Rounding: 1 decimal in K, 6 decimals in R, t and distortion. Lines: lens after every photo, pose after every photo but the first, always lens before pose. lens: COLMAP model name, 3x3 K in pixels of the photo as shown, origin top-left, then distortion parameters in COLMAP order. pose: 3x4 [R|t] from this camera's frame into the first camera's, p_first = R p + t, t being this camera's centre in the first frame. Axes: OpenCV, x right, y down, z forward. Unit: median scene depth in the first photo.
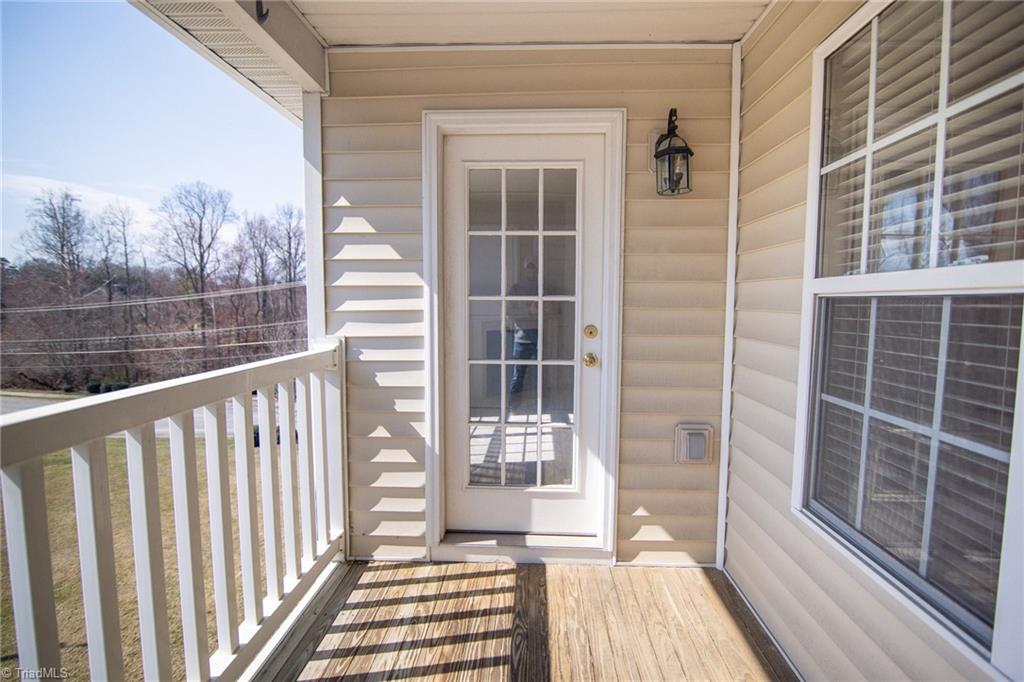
lens RADIAL K [[480.5, 0, 515.8], [0, 480.5, 342.8], [0, 0, 1]] dist [-0.010600, 0.000106]
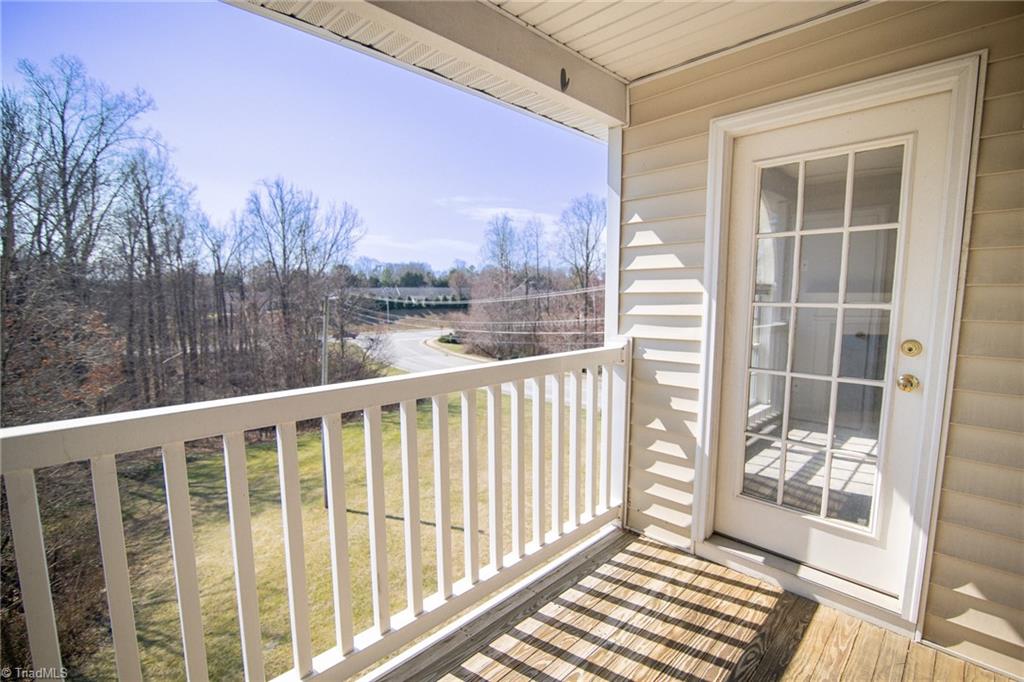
lens RADIAL K [[477.4, 0, 511.3], [0, 477.4, 359.4], [0, 0, 1]] dist [-0.002387, 0.000276]
pose [[0.732316, 0.088183, -0.675231, 0.205621], [-0.052081, 0.995928, 0.073580, -0.027844], [0.678970, -0.018717, 0.733927, -0.035855]]
